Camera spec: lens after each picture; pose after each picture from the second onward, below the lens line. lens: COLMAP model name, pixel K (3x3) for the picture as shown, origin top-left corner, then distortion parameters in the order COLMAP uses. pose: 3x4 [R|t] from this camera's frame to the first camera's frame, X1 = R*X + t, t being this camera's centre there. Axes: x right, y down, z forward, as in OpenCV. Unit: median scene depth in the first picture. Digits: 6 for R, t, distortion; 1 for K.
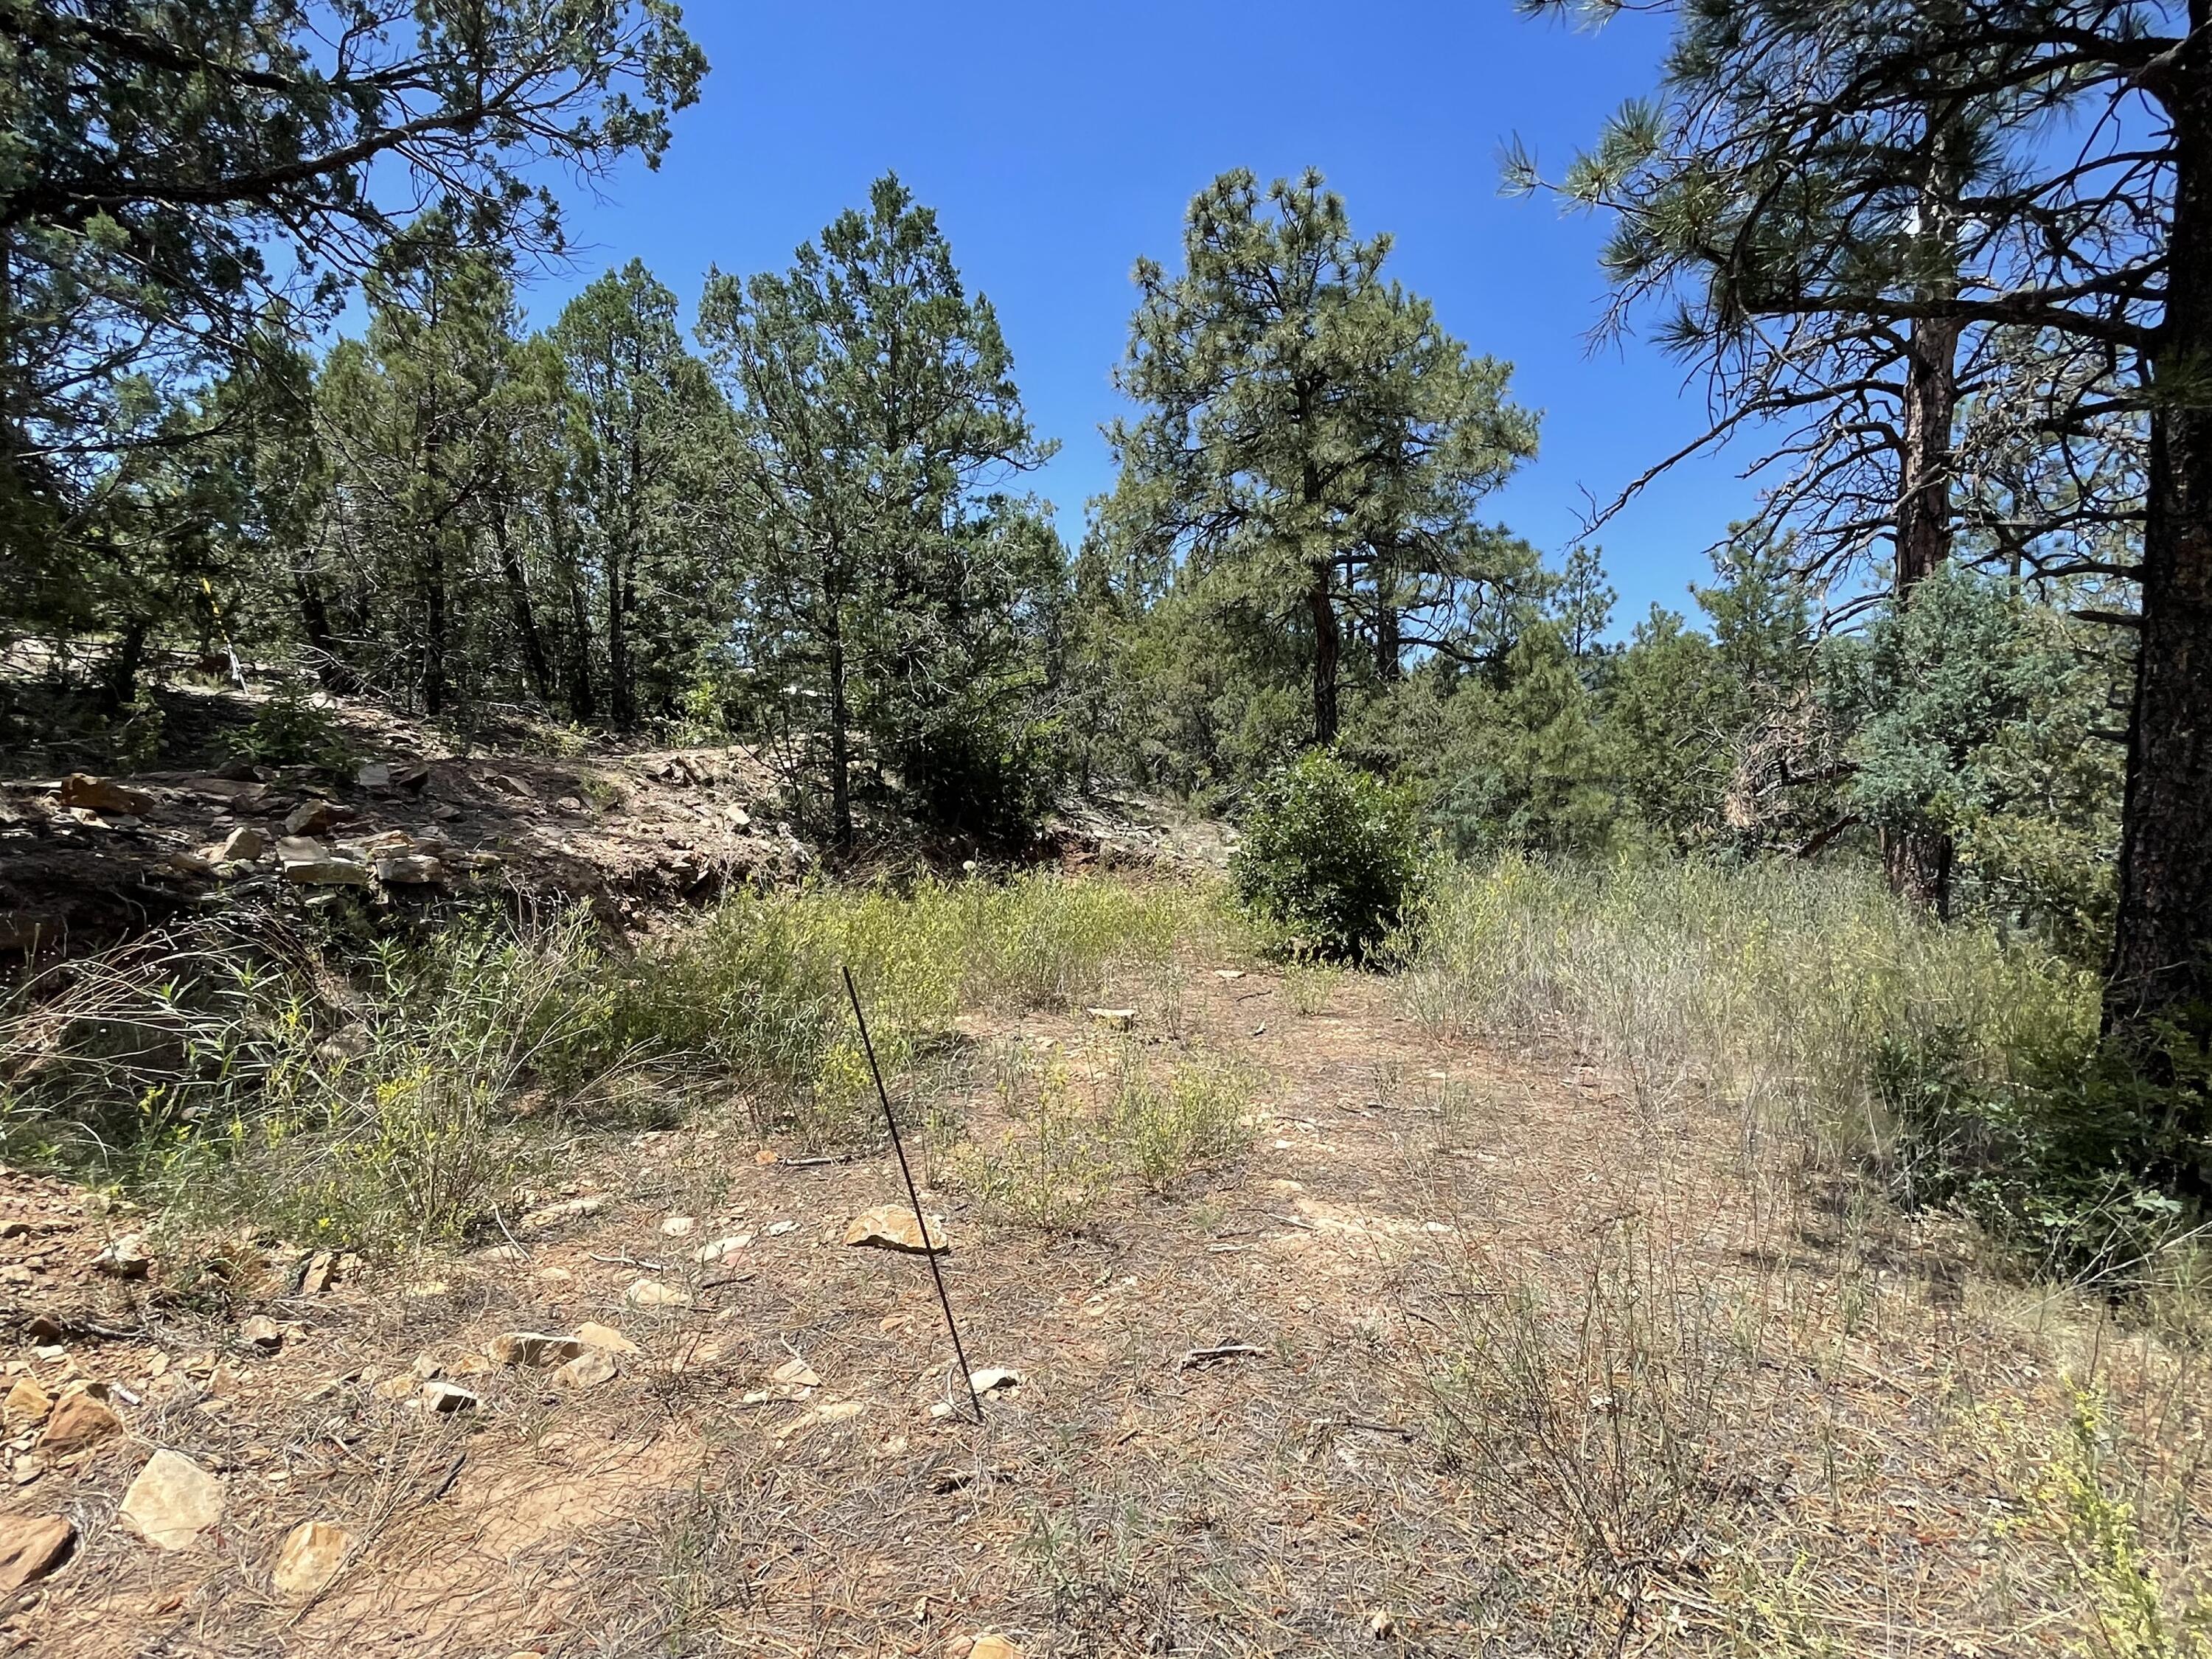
lens RADIAL K [[1102.8, 0, 1113.7], [0, 1102.8, 830.3], [0, 0, 1]] dist [-0.012904, -0.000348]
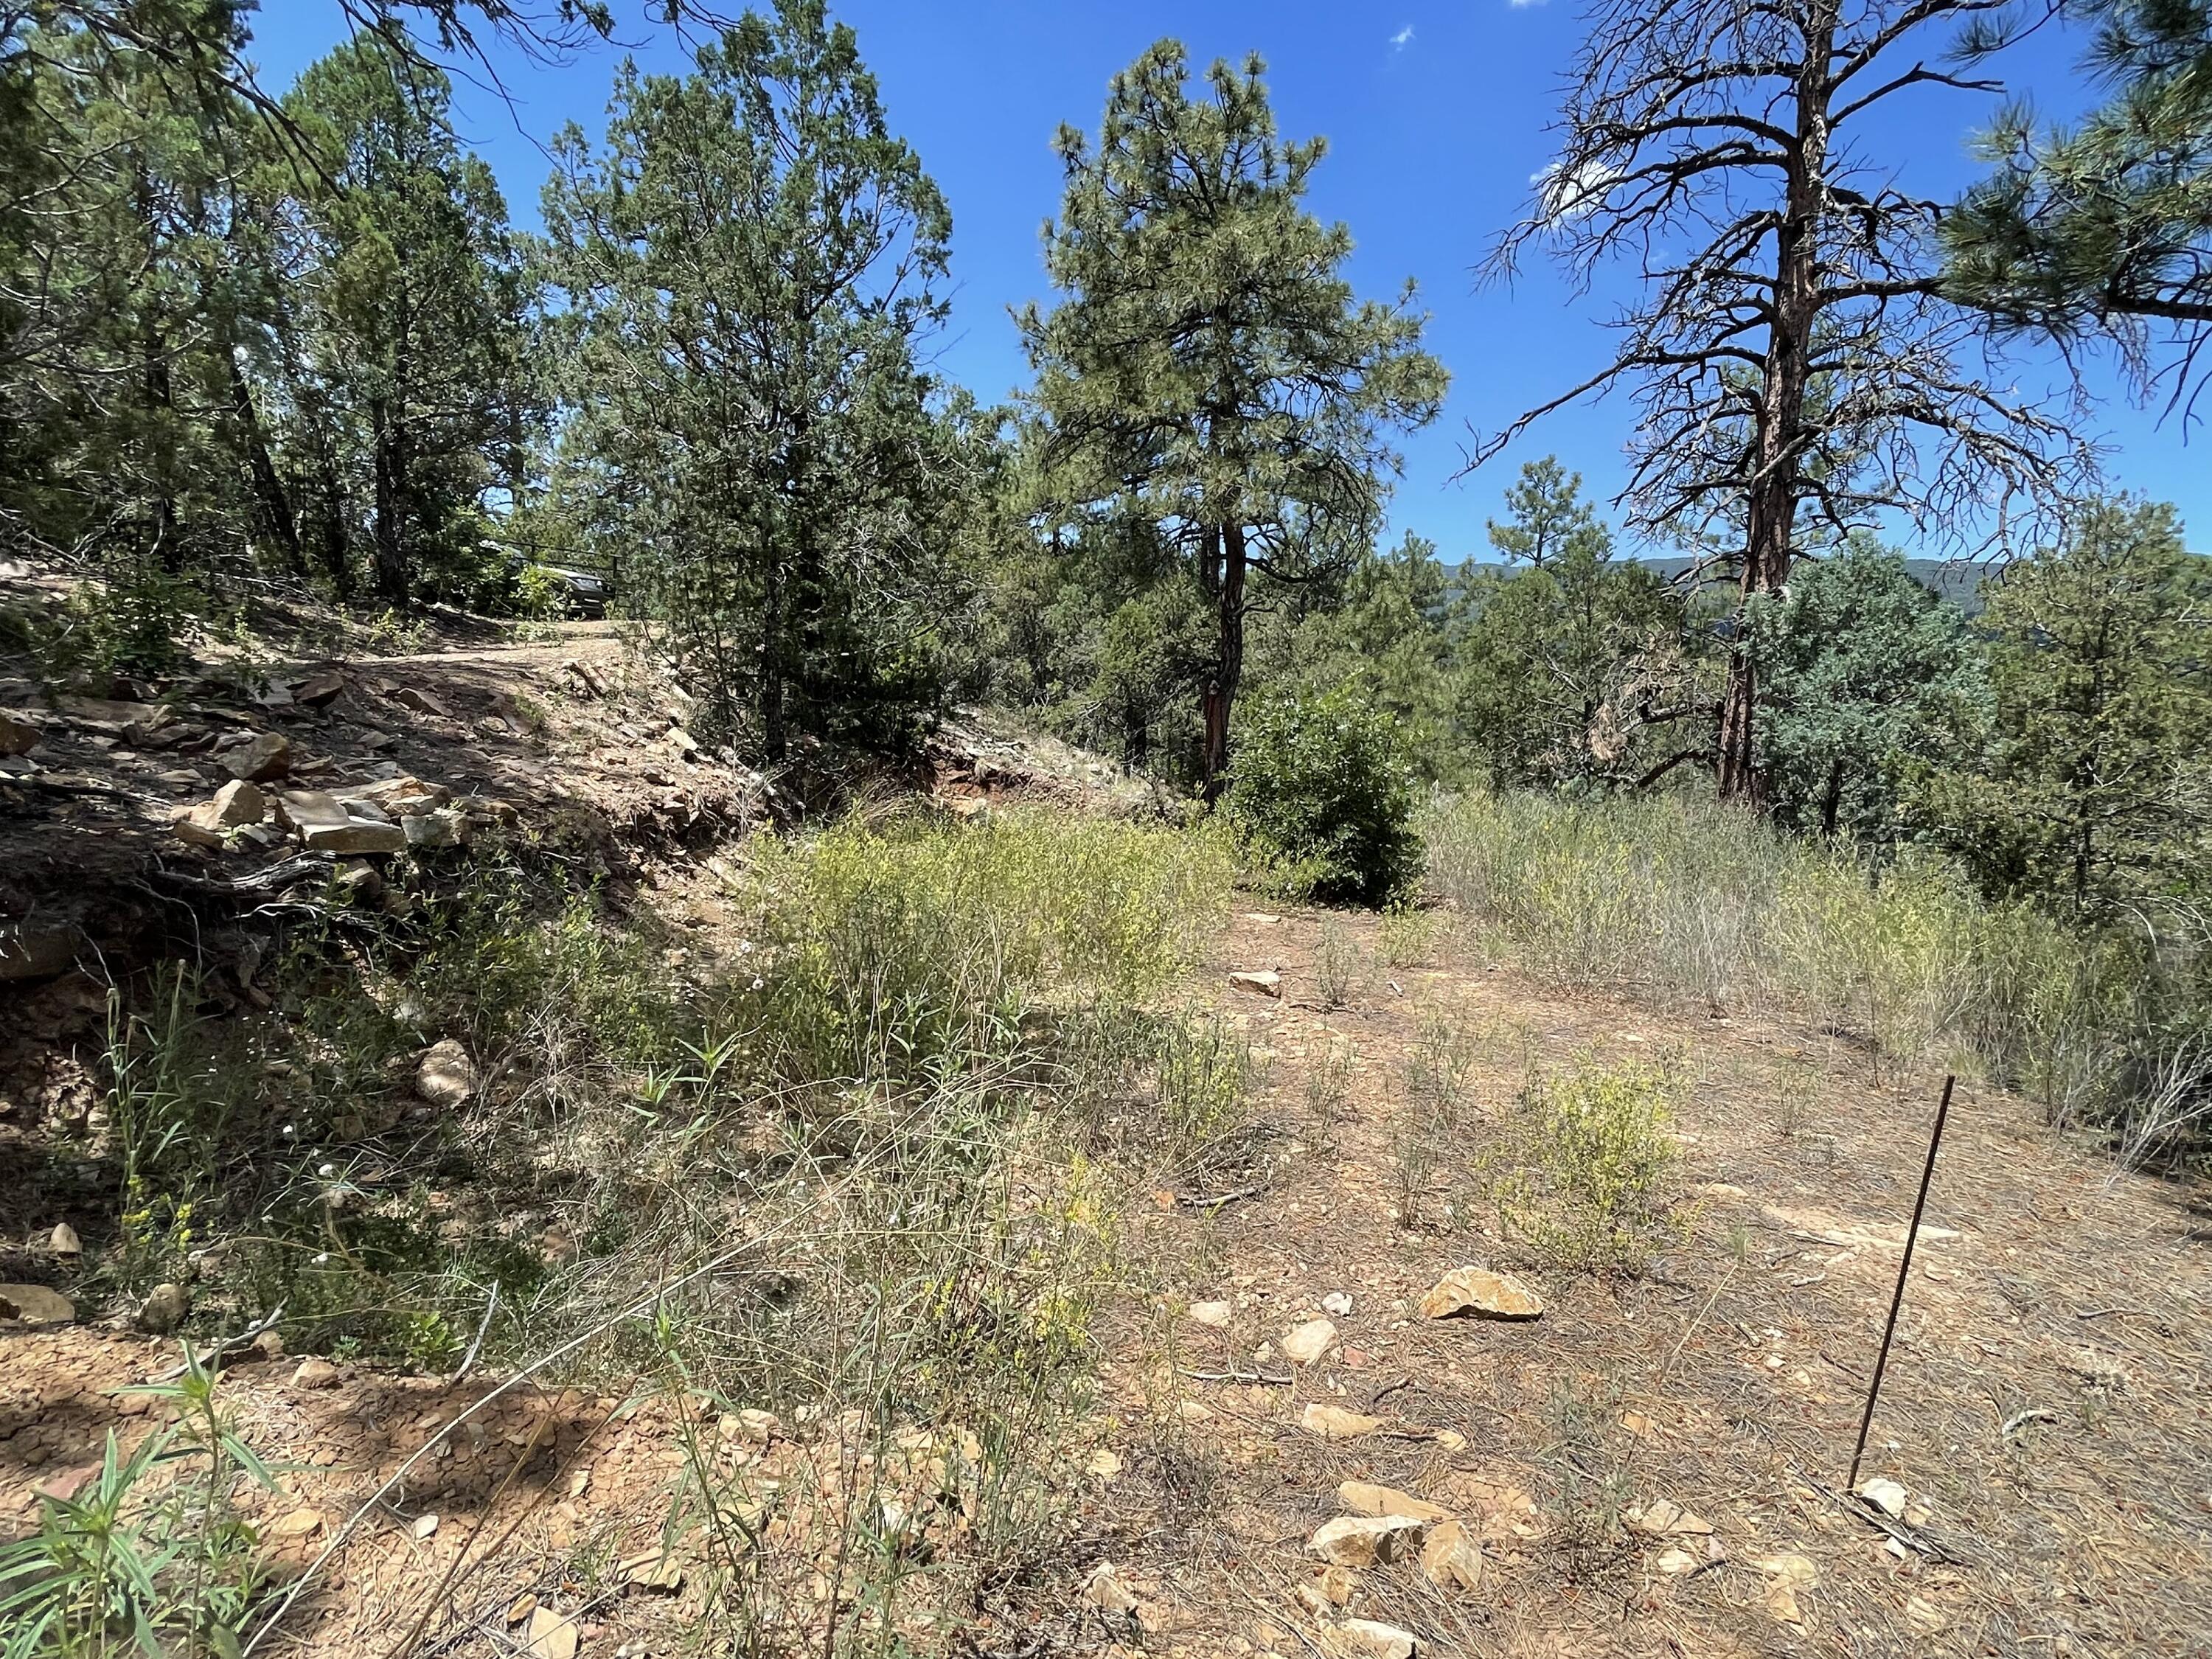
lens RADIAL K [[1102.8, 0, 1103.9], [0, 1102.8, 829.2], [0, 0, 1]] dist [-0.012904, -0.000348]
pose [[0.969942, -0.000152, 0.243338, -0.206713], [-0.021854, 0.995905, 0.087728, -0.023305], [-0.242355, -0.090409, 0.965966, 0.075222]]
